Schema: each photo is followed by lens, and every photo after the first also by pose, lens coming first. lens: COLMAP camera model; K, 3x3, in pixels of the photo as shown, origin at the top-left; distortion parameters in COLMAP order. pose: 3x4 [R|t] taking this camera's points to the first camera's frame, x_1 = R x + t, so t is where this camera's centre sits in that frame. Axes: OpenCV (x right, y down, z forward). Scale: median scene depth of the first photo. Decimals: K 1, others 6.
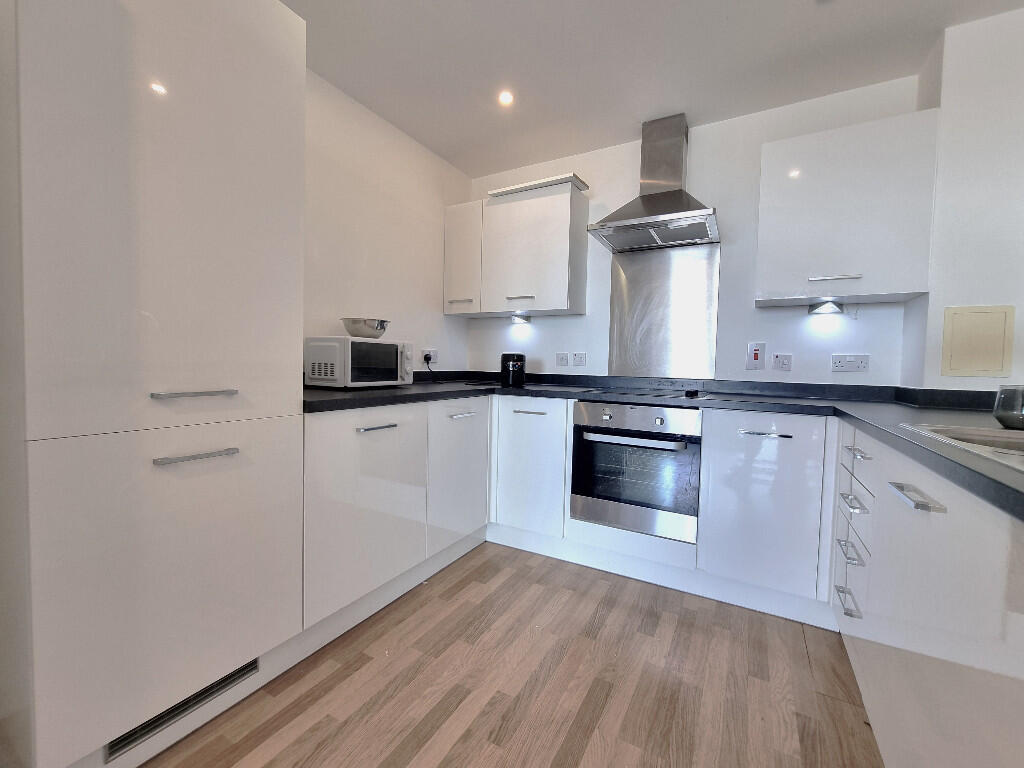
lens RADIAL K [[423.5, 0, 512.0], [0, 423.5, 384.0], [0, 0, 1]] dist [-0.002660, 0.000207]
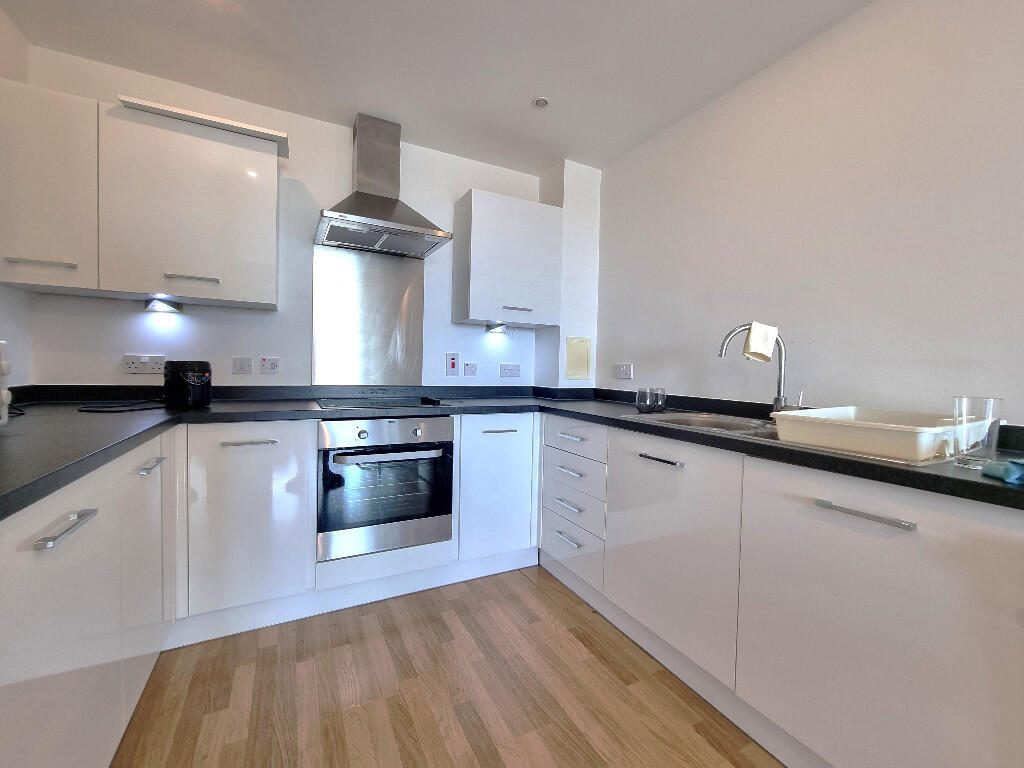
lens RADIAL K [[423.5, 0, 512.0], [0, 423.5, 384.0], [0, 0, 1]] dist [-0.002660, 0.000207]
pose [[0.546441, -0.045005, 0.836287, -0.350671], [0.028903, 0.998974, 0.034875, -0.052796], [-0.836999, 0.005114, 0.547181, 0.244253]]
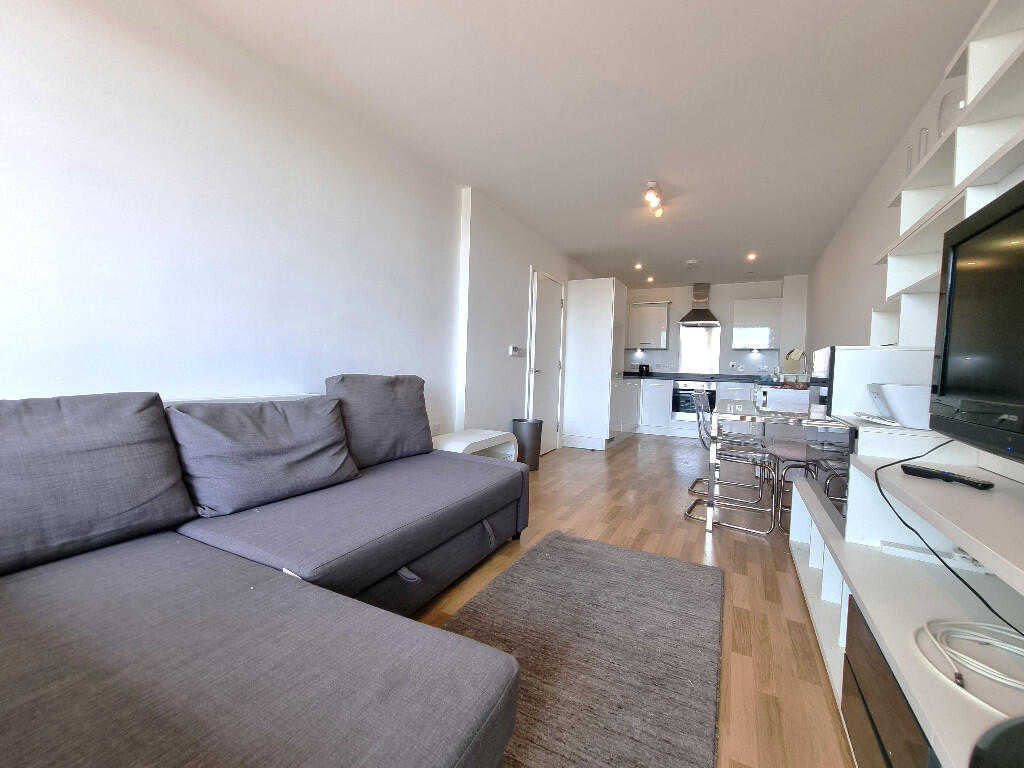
lens RADIAL K [[423.5, 0, 512.0], [0, 423.5, 384.0], [0, 0, 1]] dist [-0.002660, 0.000207]
pose [[0.999829, 0.004928, 0.017839, -1.098302], [-0.004644, 0.999862, -0.015931, 0.122850], [-0.017915, 0.015845, 0.999714, -2.068129]]
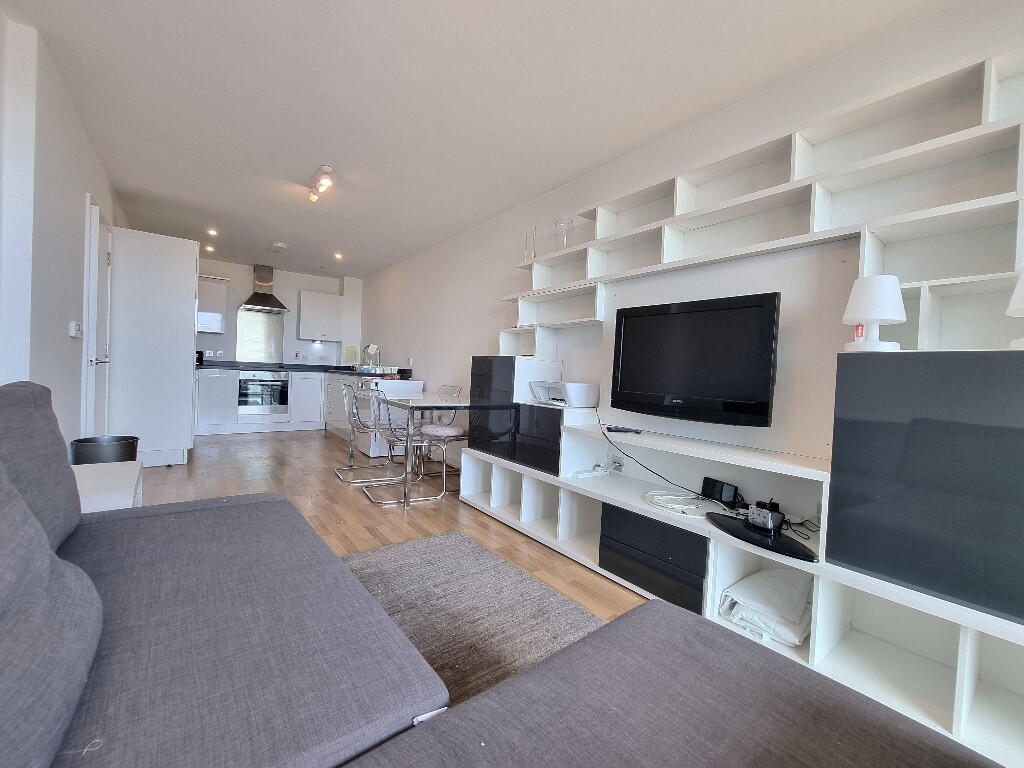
lens RADIAL K [[423.5, 0, 512.0], [0, 423.5, 384.0], [0, 0, 1]] dist [-0.002660, 0.000207]
pose [[0.404590, -0.032665, 0.913915, -1.665831], [0.013406, 0.999466, 0.029788, 0.072723], [-0.914400, 0.000200, 0.404812, -1.715820]]
